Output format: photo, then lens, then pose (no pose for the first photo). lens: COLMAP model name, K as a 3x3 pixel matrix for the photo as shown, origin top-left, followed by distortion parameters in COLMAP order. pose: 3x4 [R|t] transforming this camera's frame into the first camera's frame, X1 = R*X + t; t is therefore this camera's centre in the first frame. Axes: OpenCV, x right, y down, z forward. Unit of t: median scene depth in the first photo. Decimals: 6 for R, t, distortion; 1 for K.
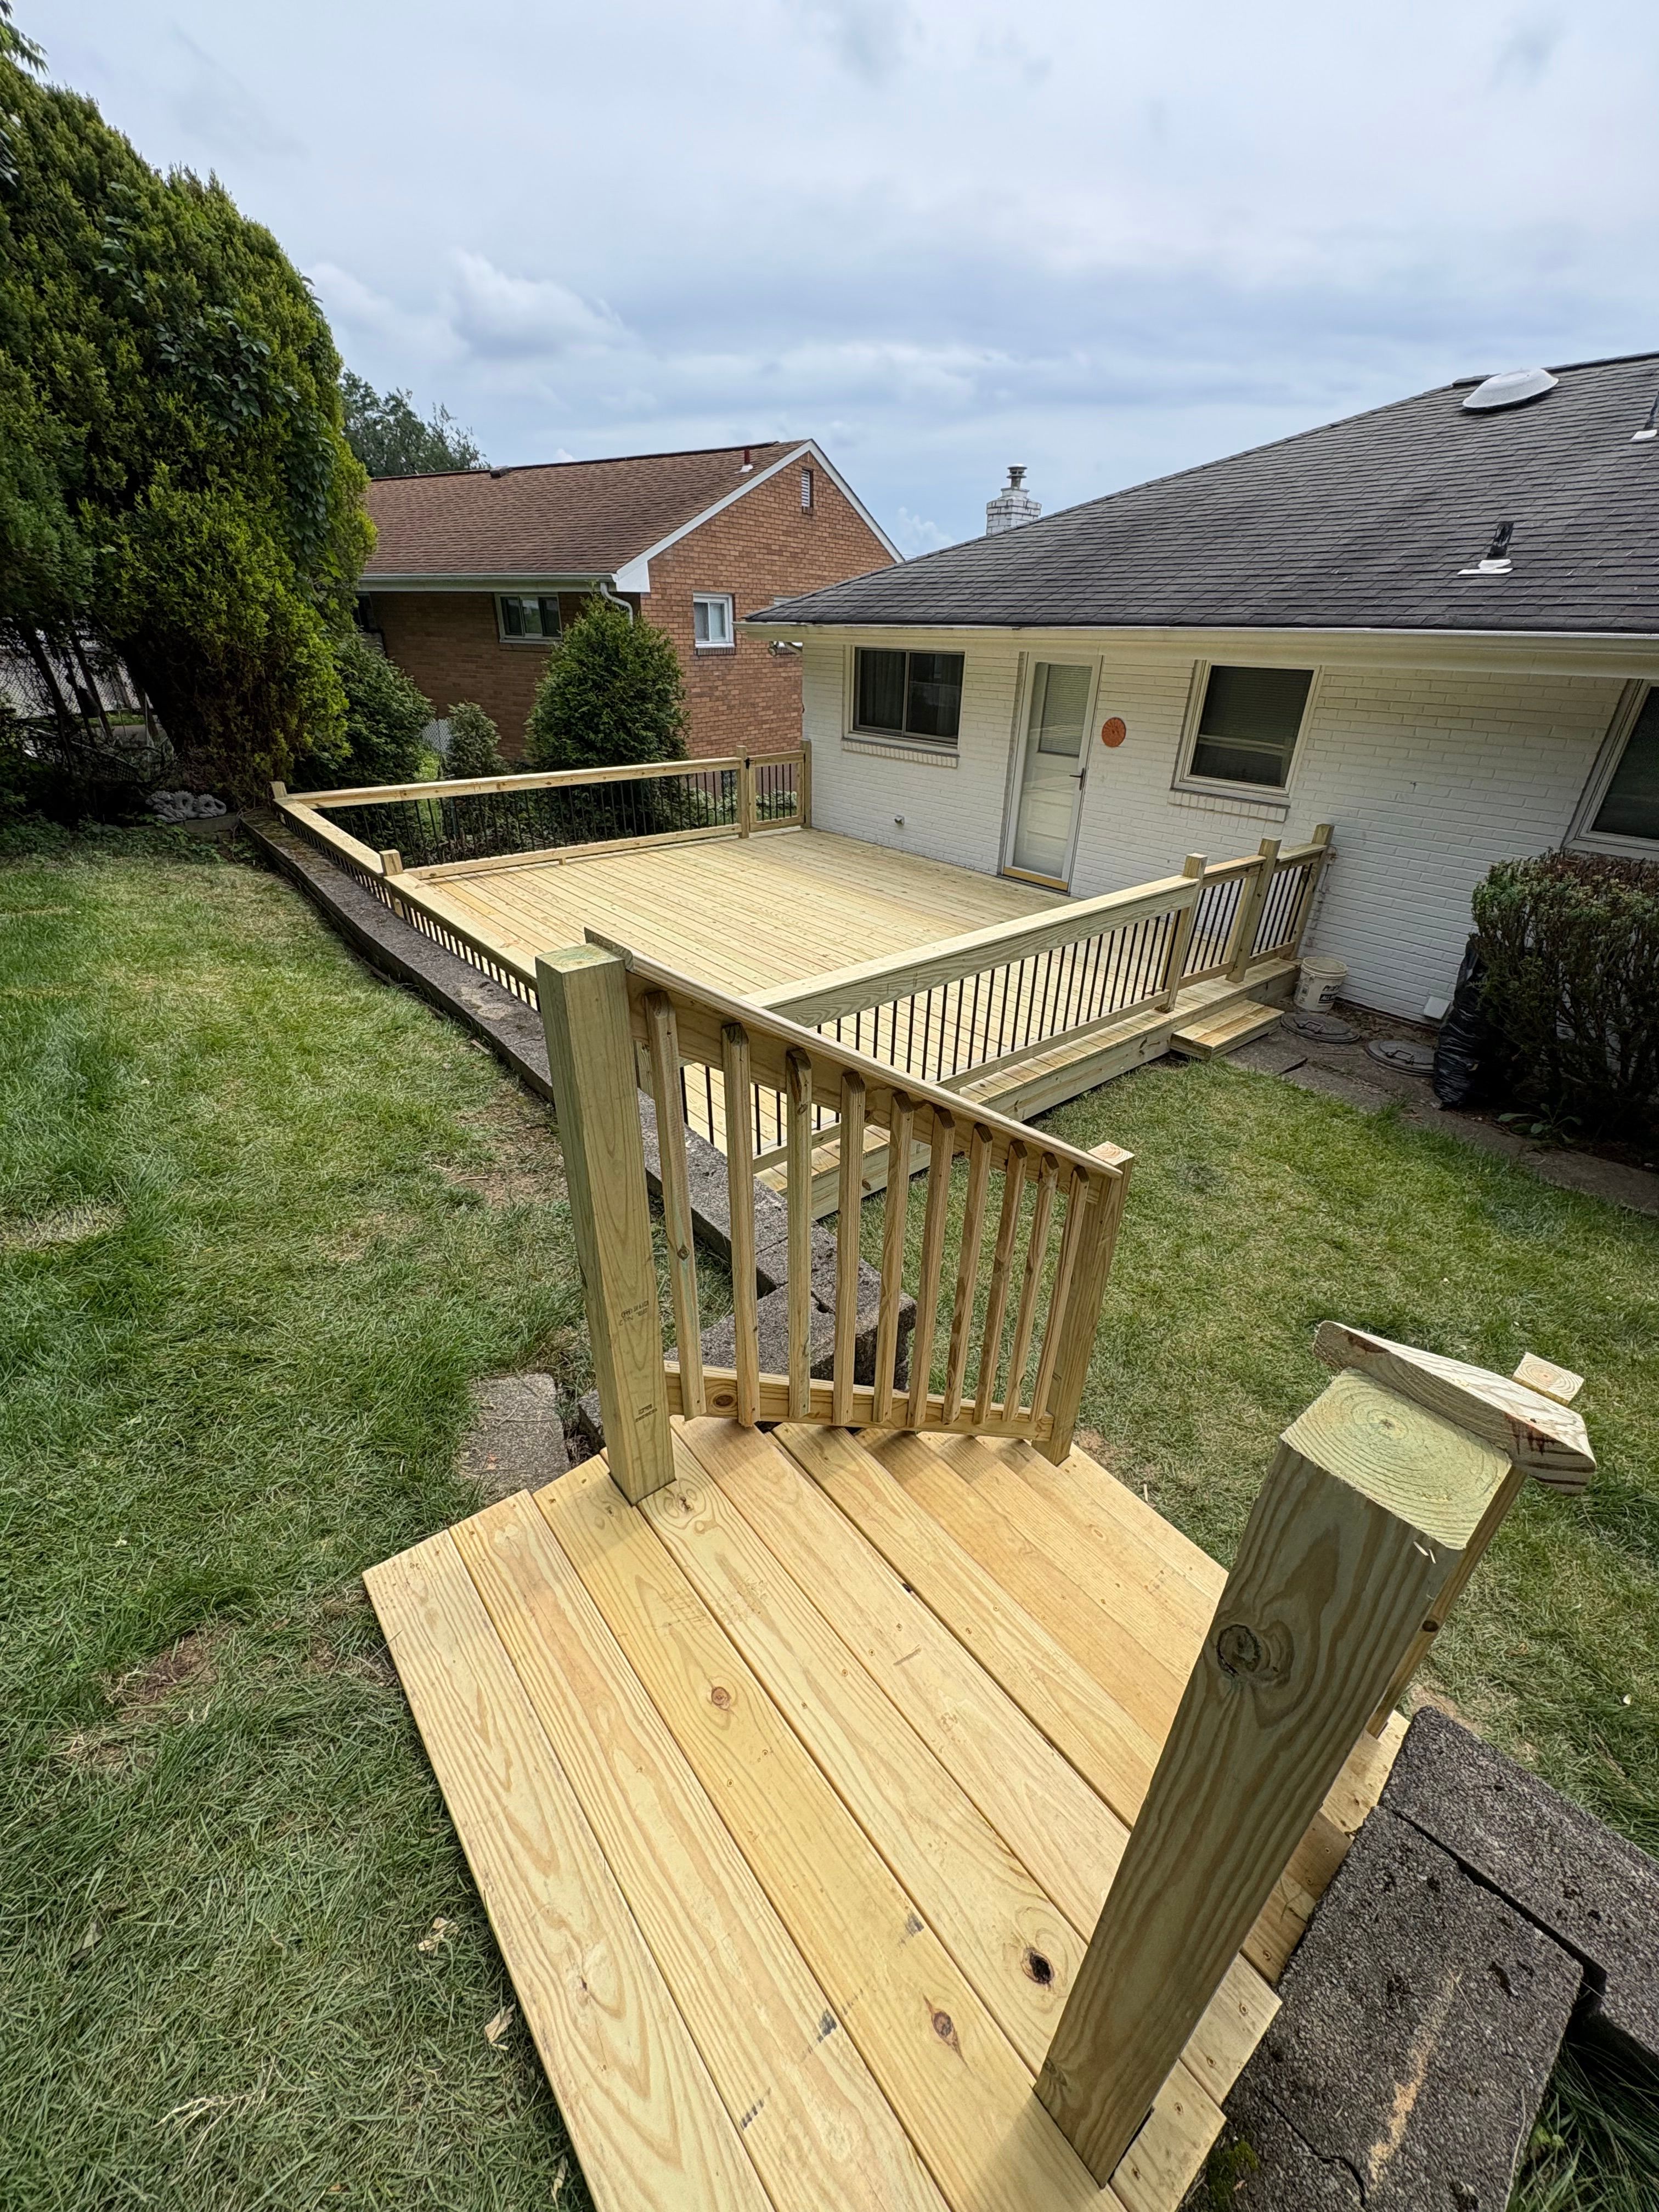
lens RADIAL K [[880.5, 0, 832.8], [0, 880.5, 1109.3], [0, 0, 1]] dist [-0.001226, 0.000611]
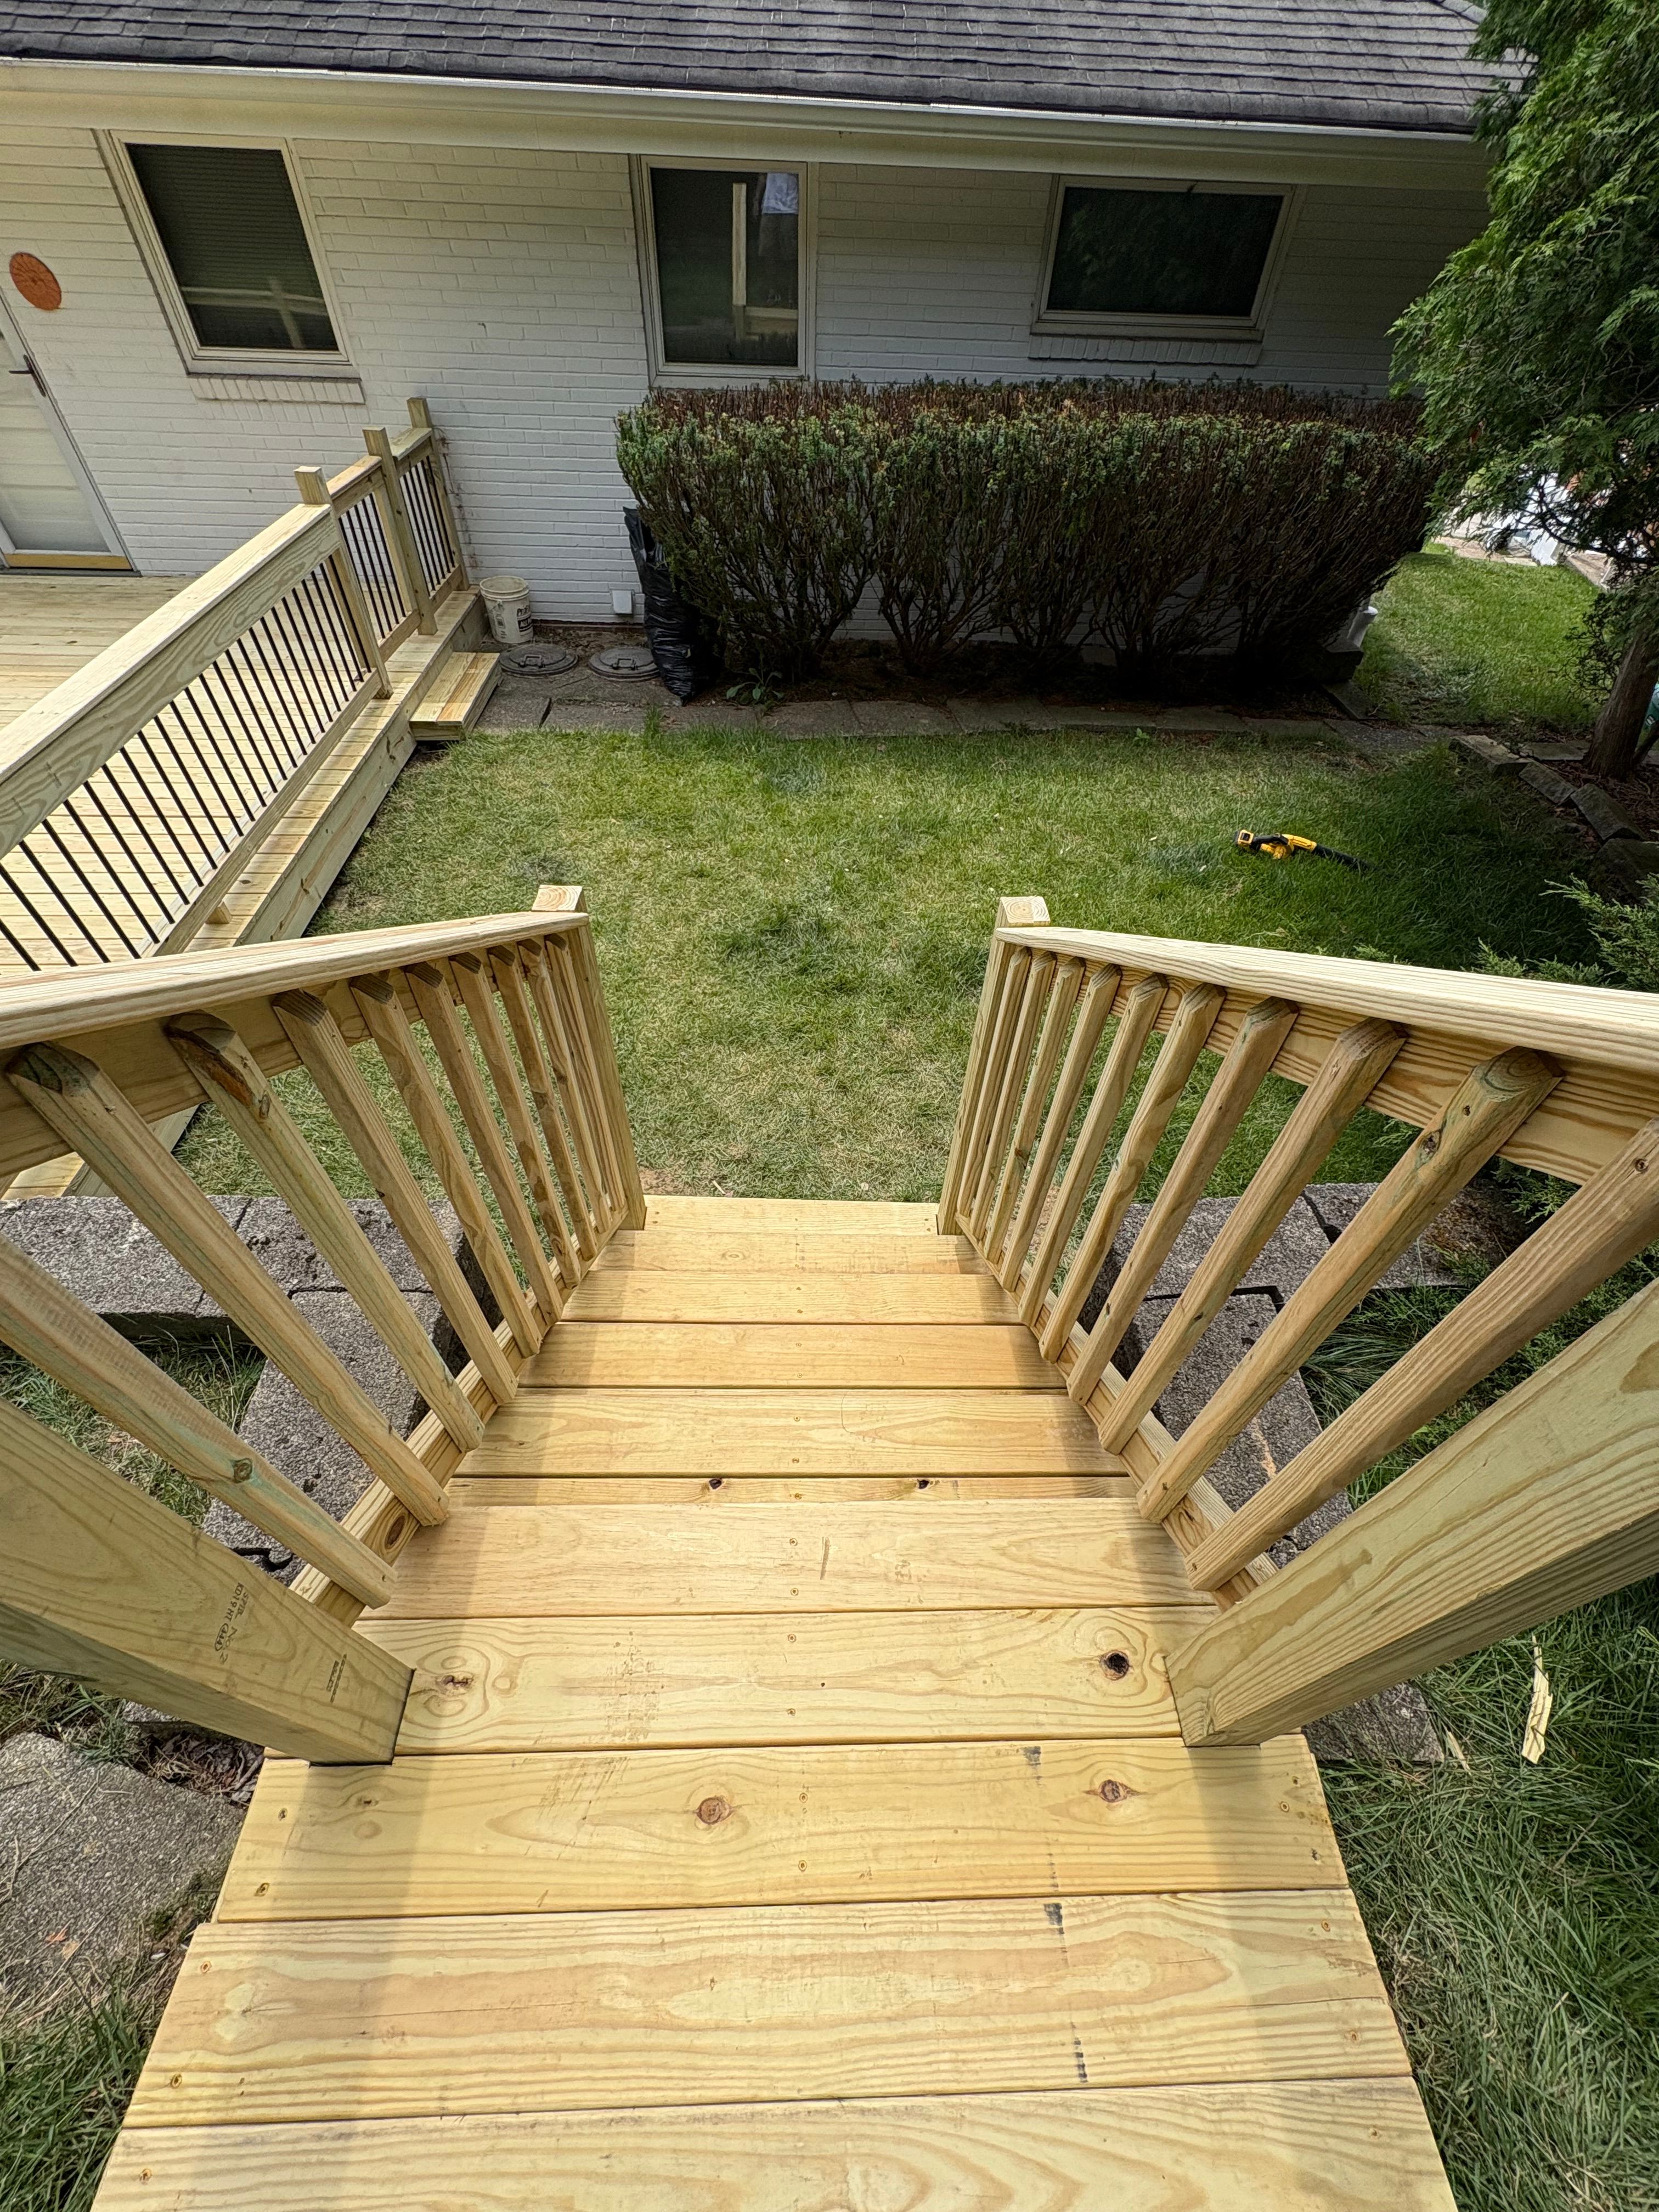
lens RADIAL K [[880.5, 0, 829.2], [0, 880.5, 1108.0], [0, 0, 1]] dist [-0.001226, 0.000611]
pose [[0.613783, -0.580803, 0.534732, -0.030102], [0.364166, 0.809252, 0.460972, -0.032474], [-0.700466, -0.088206, 0.708214, 0.112774]]
